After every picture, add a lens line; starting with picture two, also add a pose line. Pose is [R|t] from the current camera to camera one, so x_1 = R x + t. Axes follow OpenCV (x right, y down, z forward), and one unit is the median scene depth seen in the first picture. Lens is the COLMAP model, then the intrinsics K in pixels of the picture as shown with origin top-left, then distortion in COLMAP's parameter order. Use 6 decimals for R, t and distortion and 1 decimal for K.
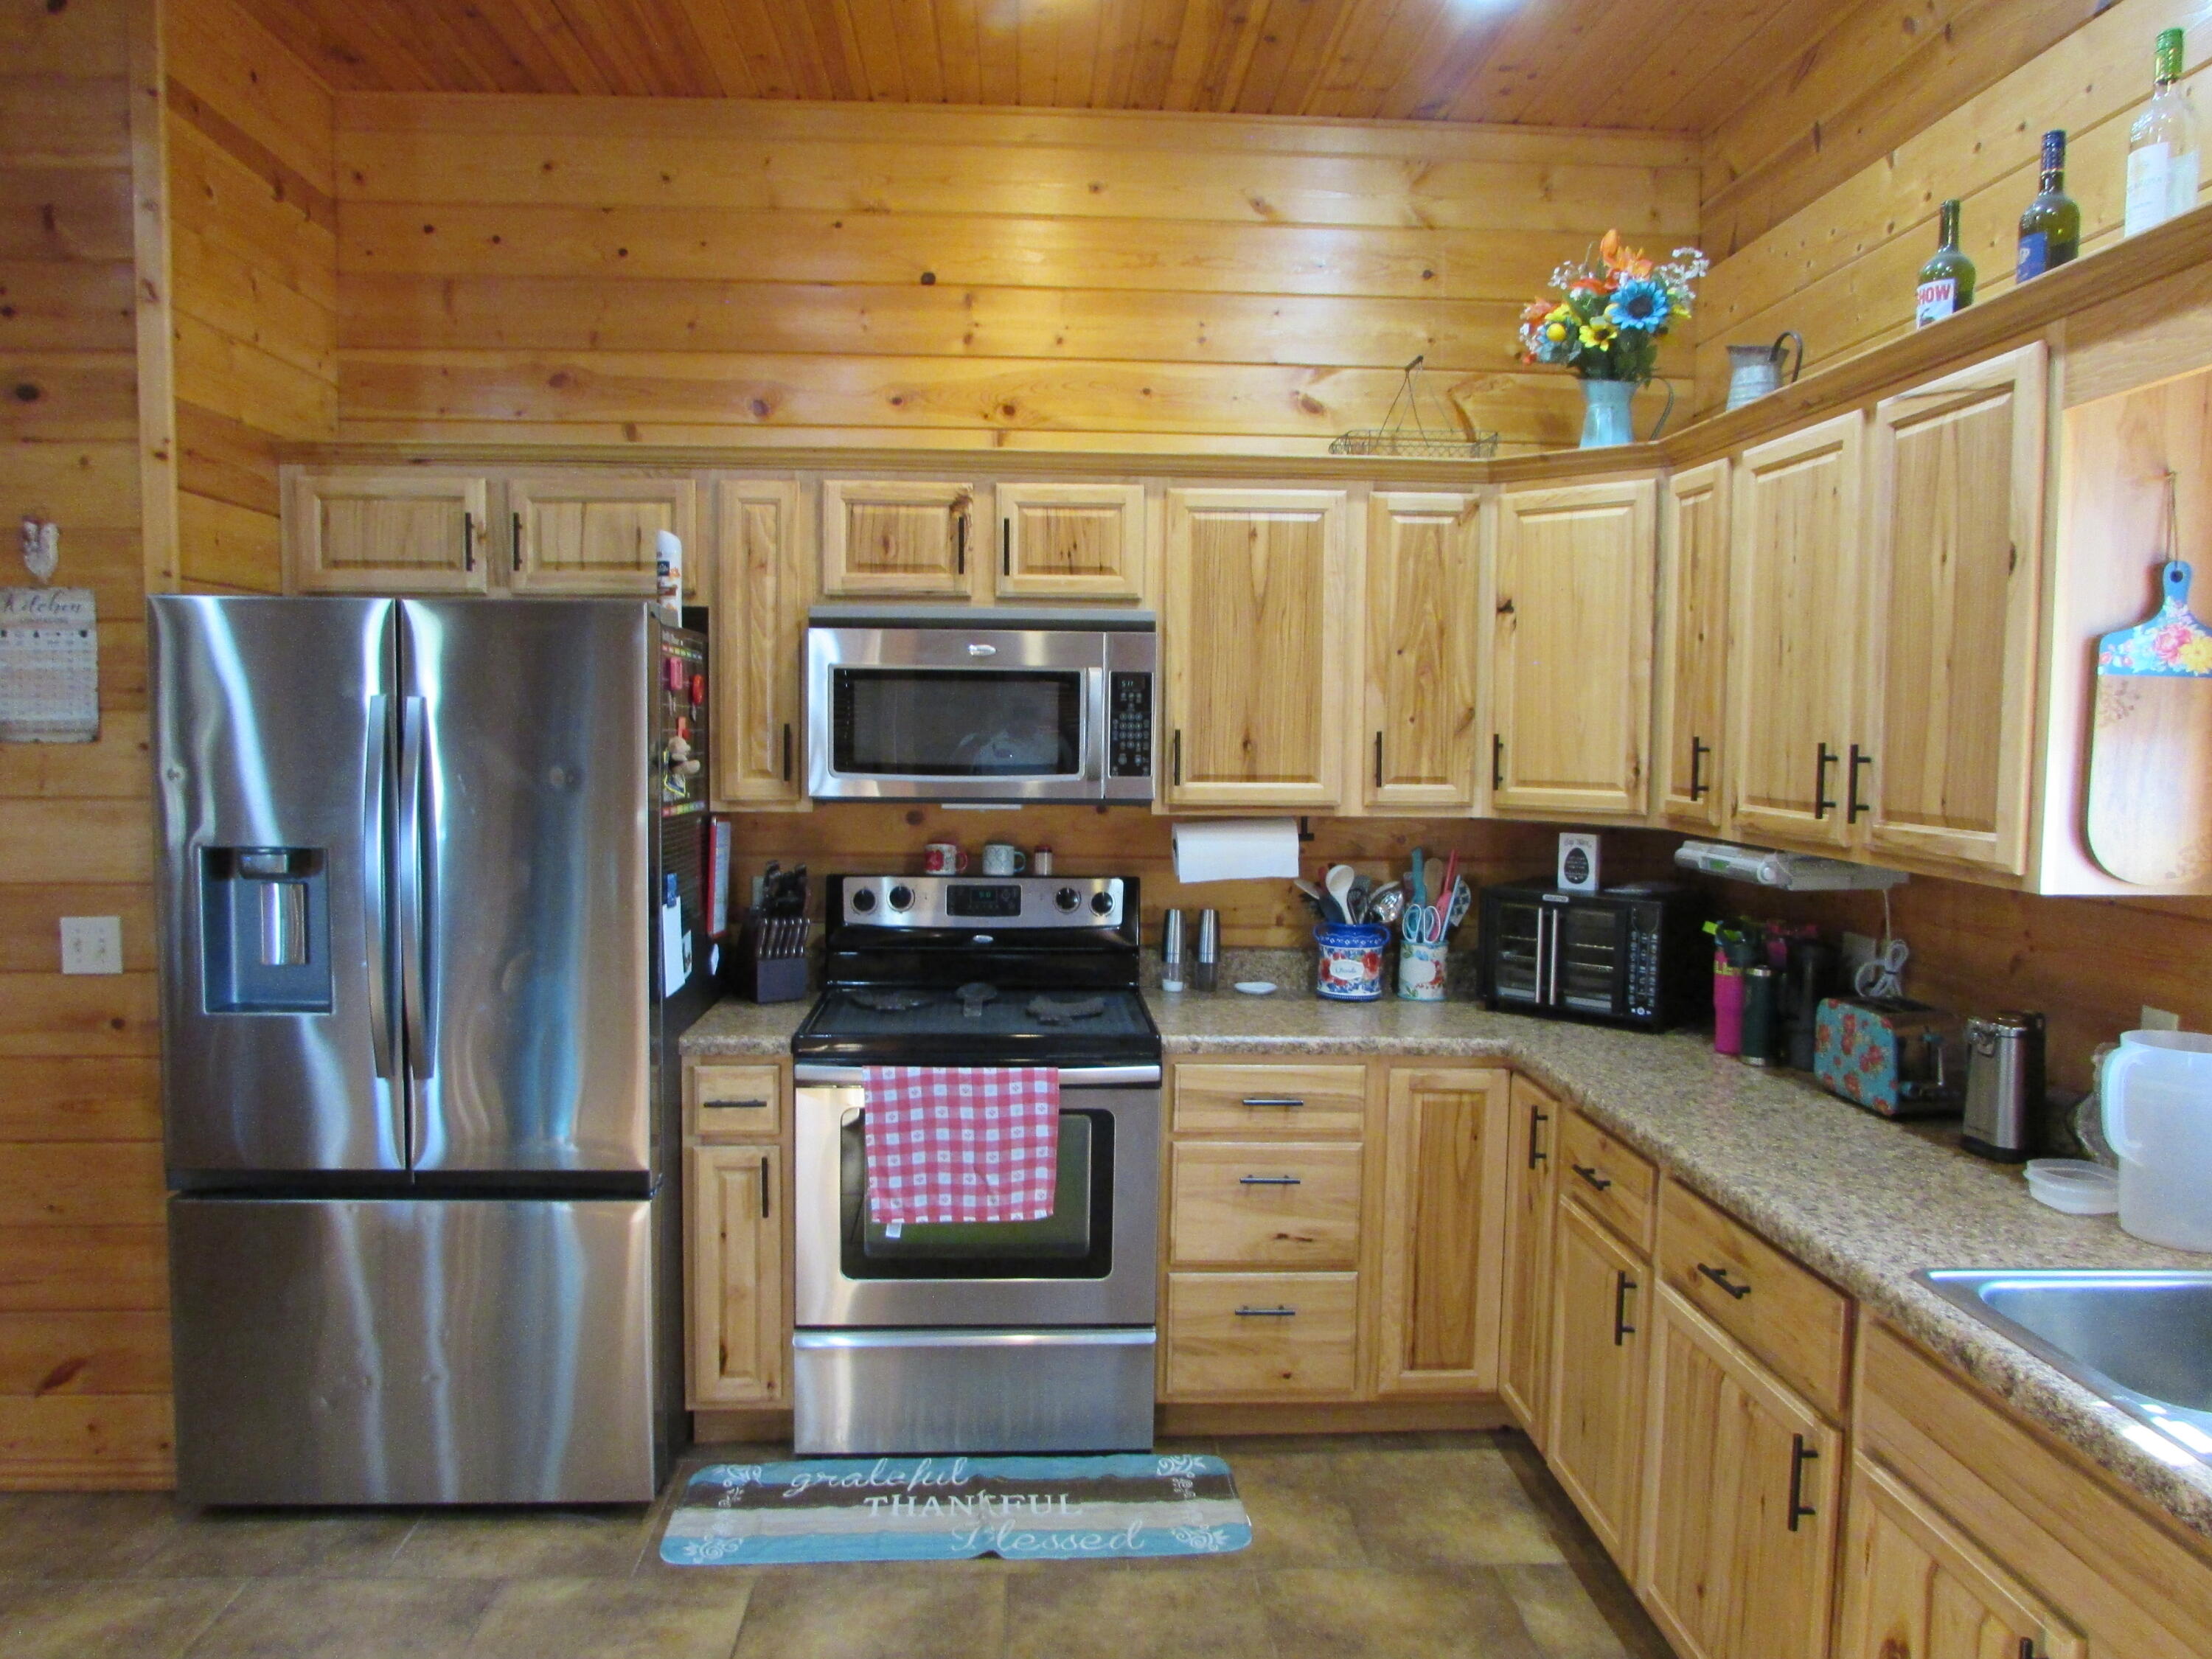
lens RADIAL K [[1586.9, 0, 1092.2], [0, 1586.9, 833.0], [0, 0, 1]] dist [-0.037270, 0.023467]
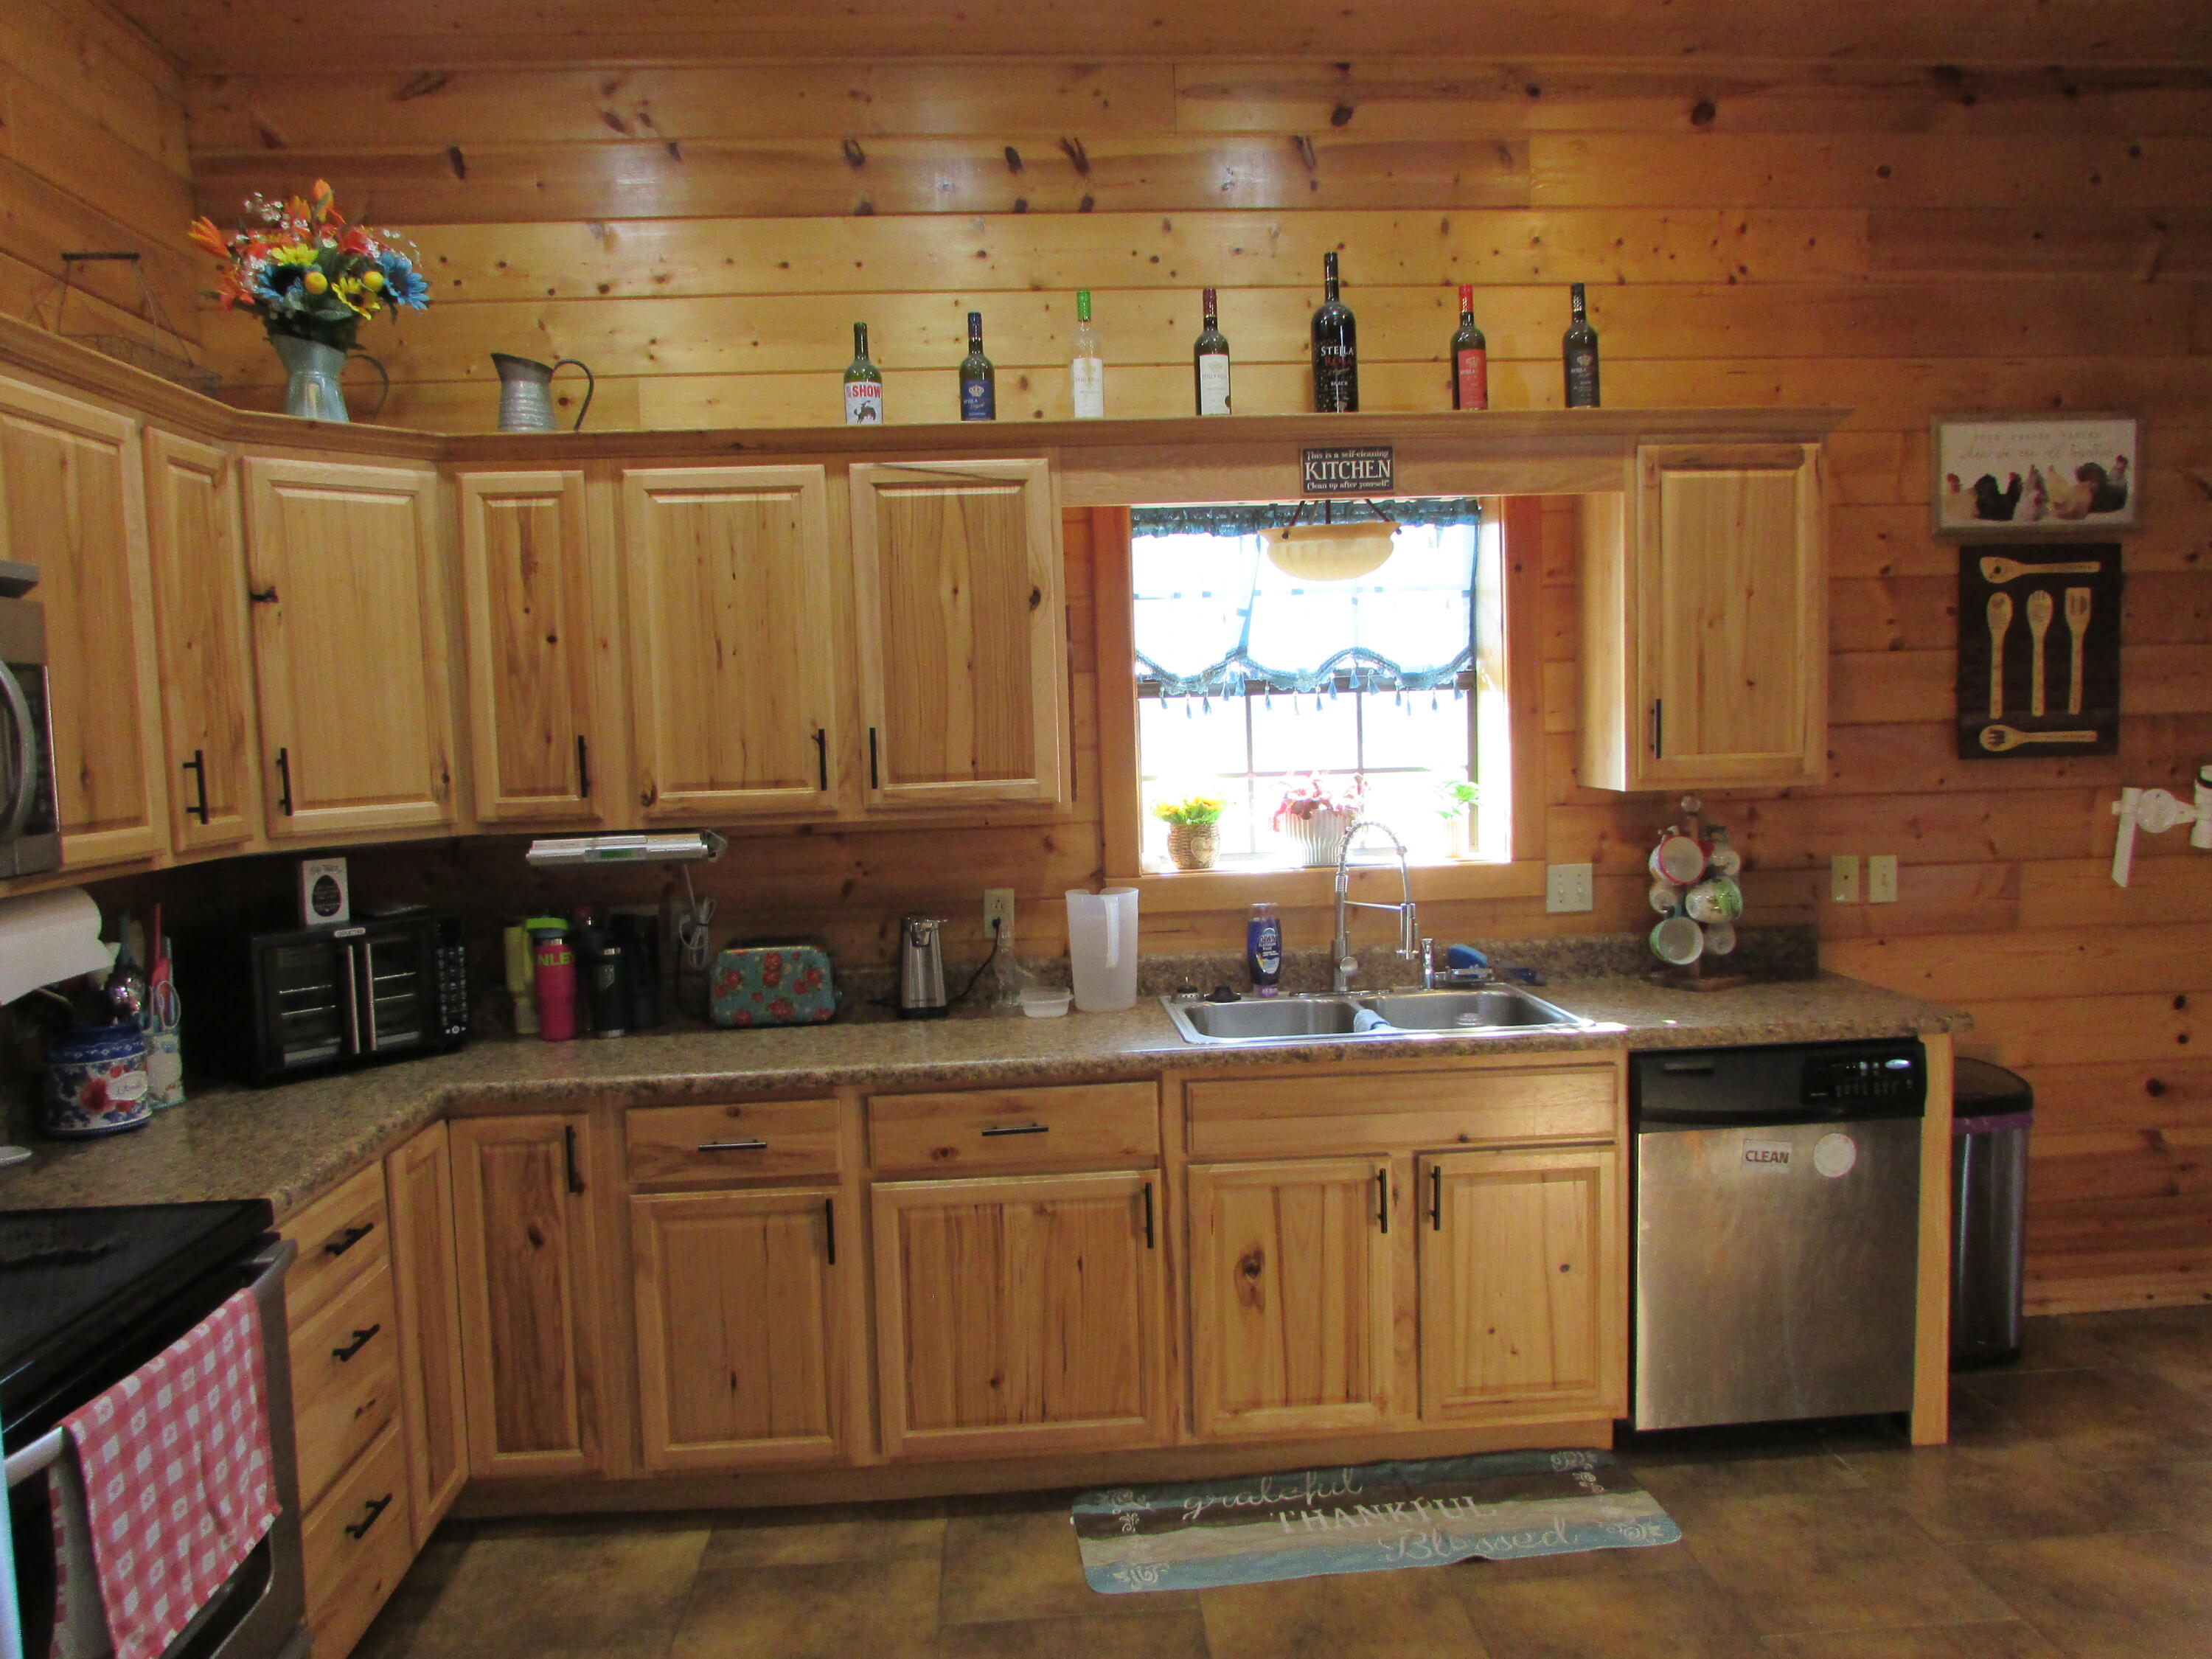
lens RADIAL K [[1586.9, 0, 1112.7], [0, 1586.9, 829.7], [0, 0, 1]] dist [-0.037270, 0.023467]
pose [[-0.031915, -0.083684, 0.995981, -0.625027], [0.104958, 0.990699, 0.086603, -0.049356], [-0.993964, 0.107300, -0.022835, 0.636517]]
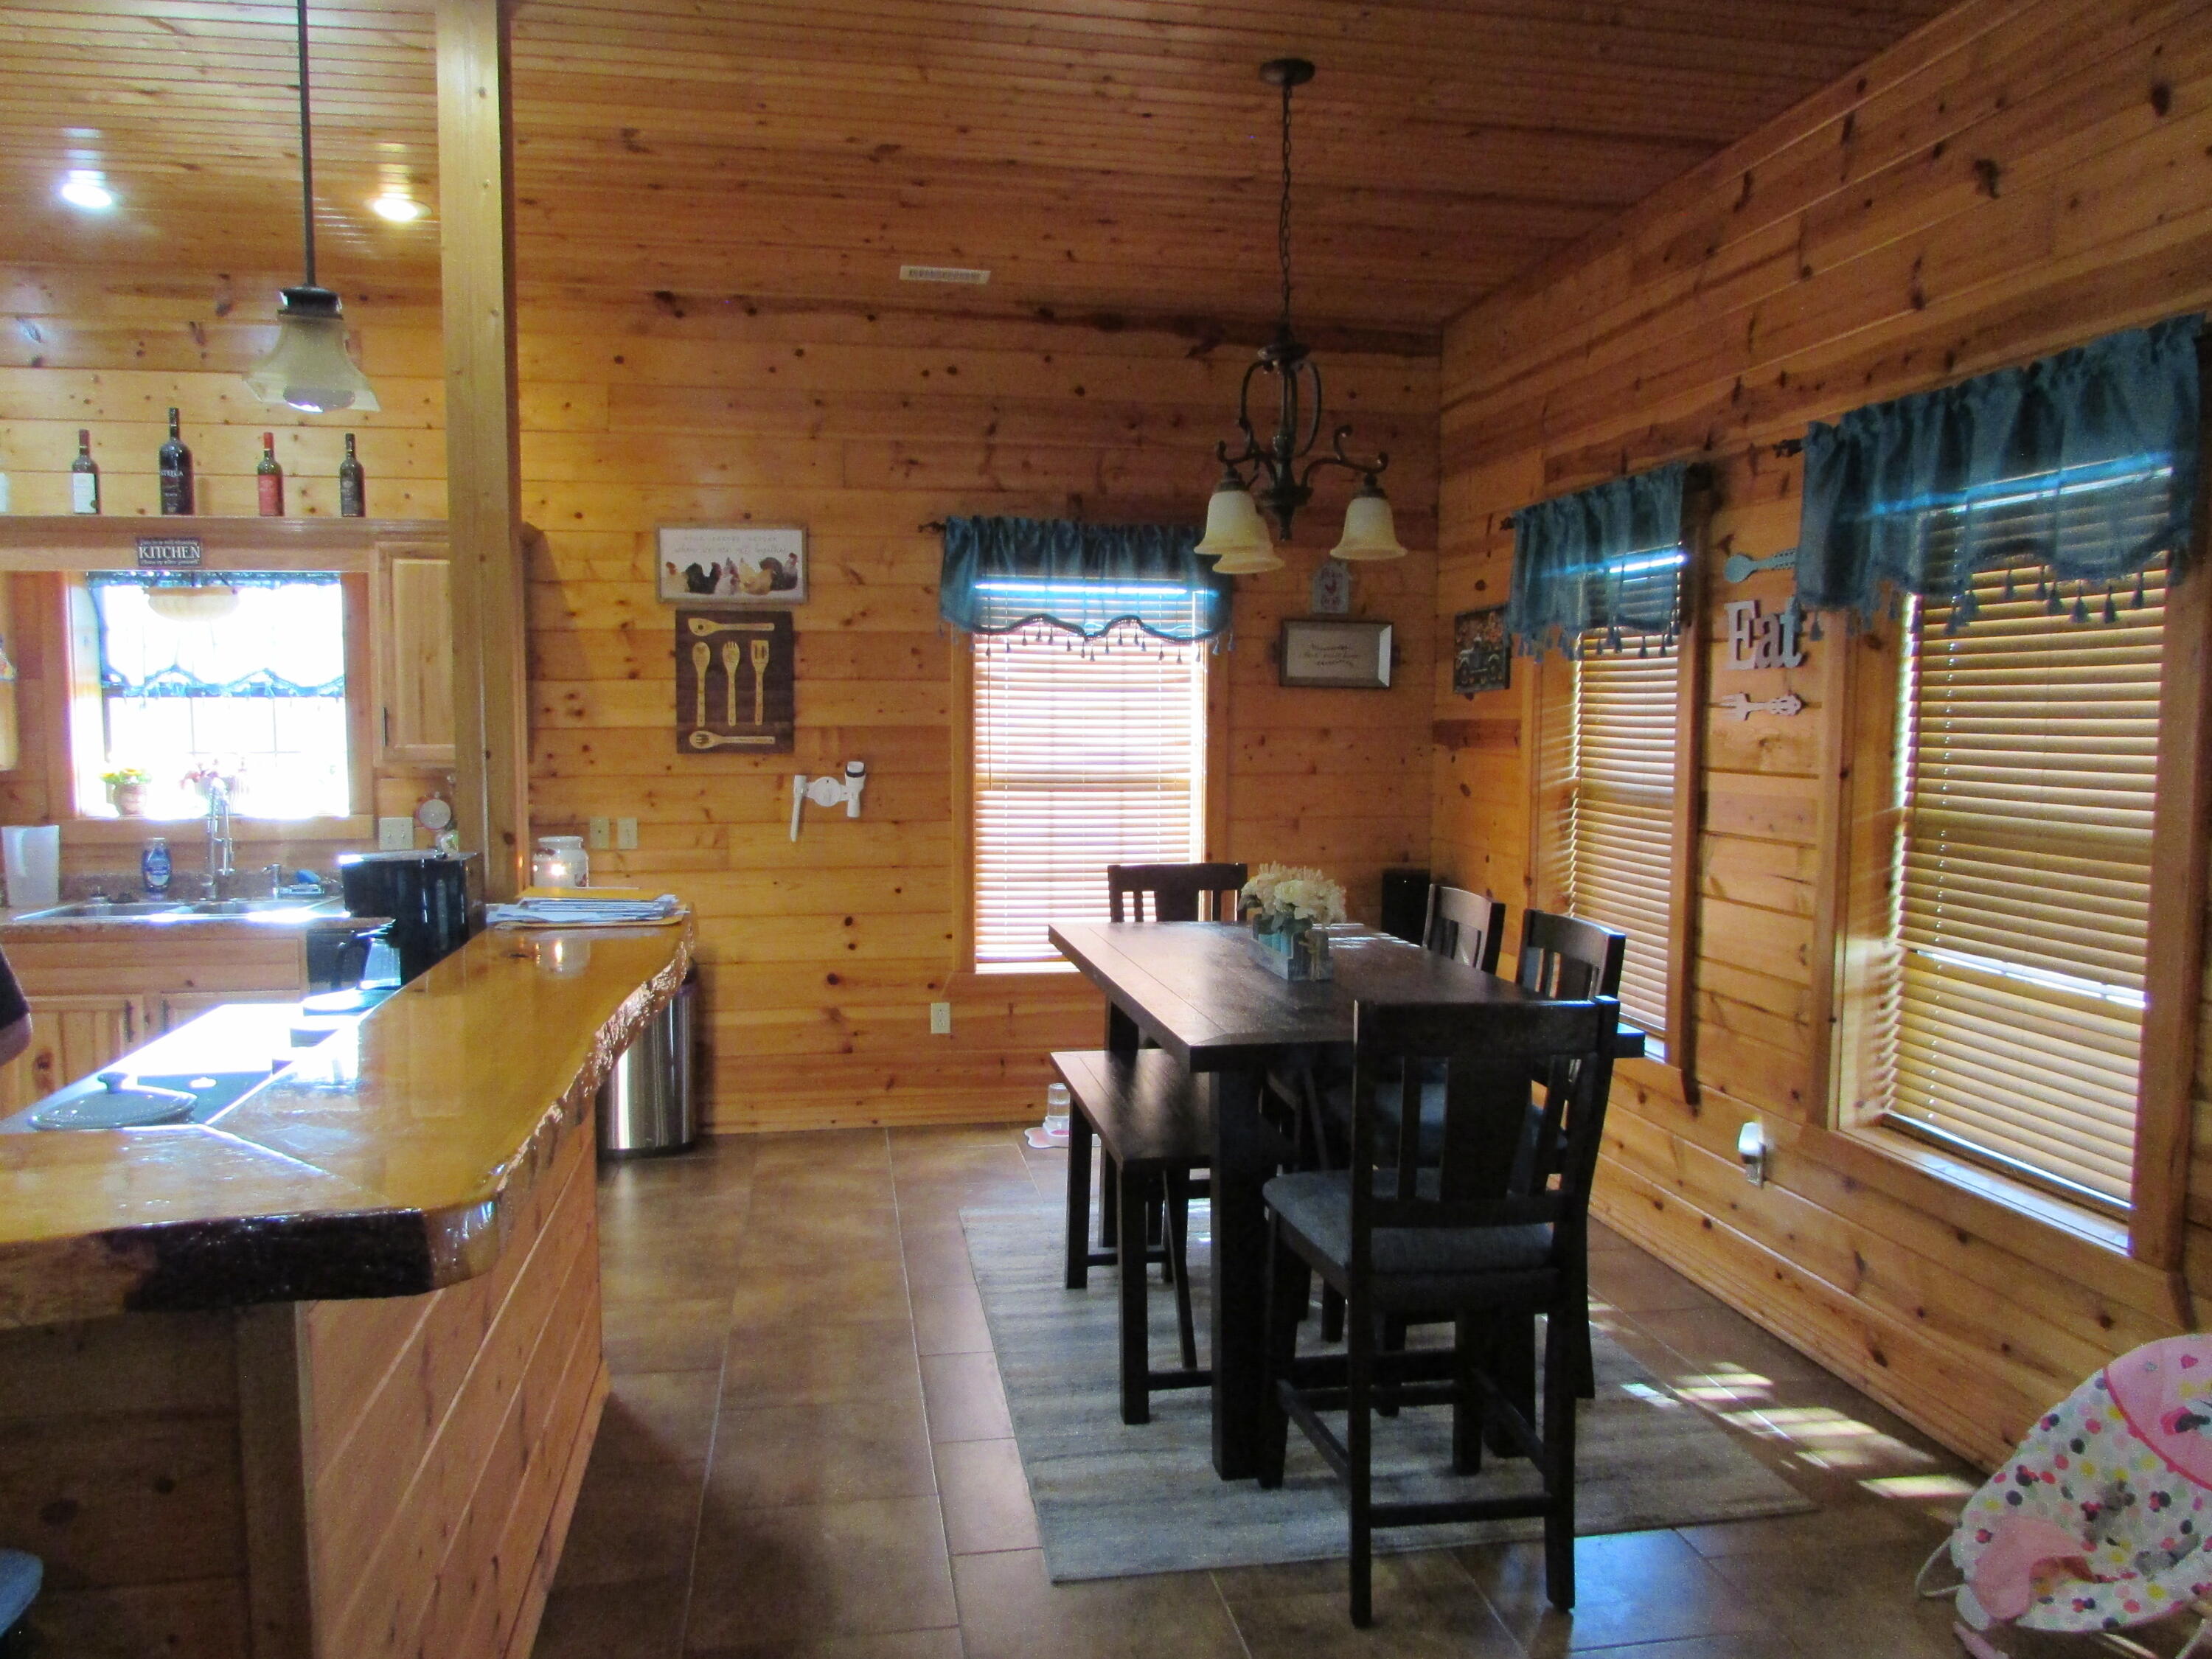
lens RADIAL K [[1586.9, 0, 1095.2], [0, 1586.9, 822.5], [0, 0, 1]] dist [-0.037270, 0.023467]
pose [[-0.138895, -0.078053, 0.987226, -1.248825], [0.074657, 0.993227, 0.089031, 0.017934], [-0.987489, 0.086069, -0.132127, -0.204753]]
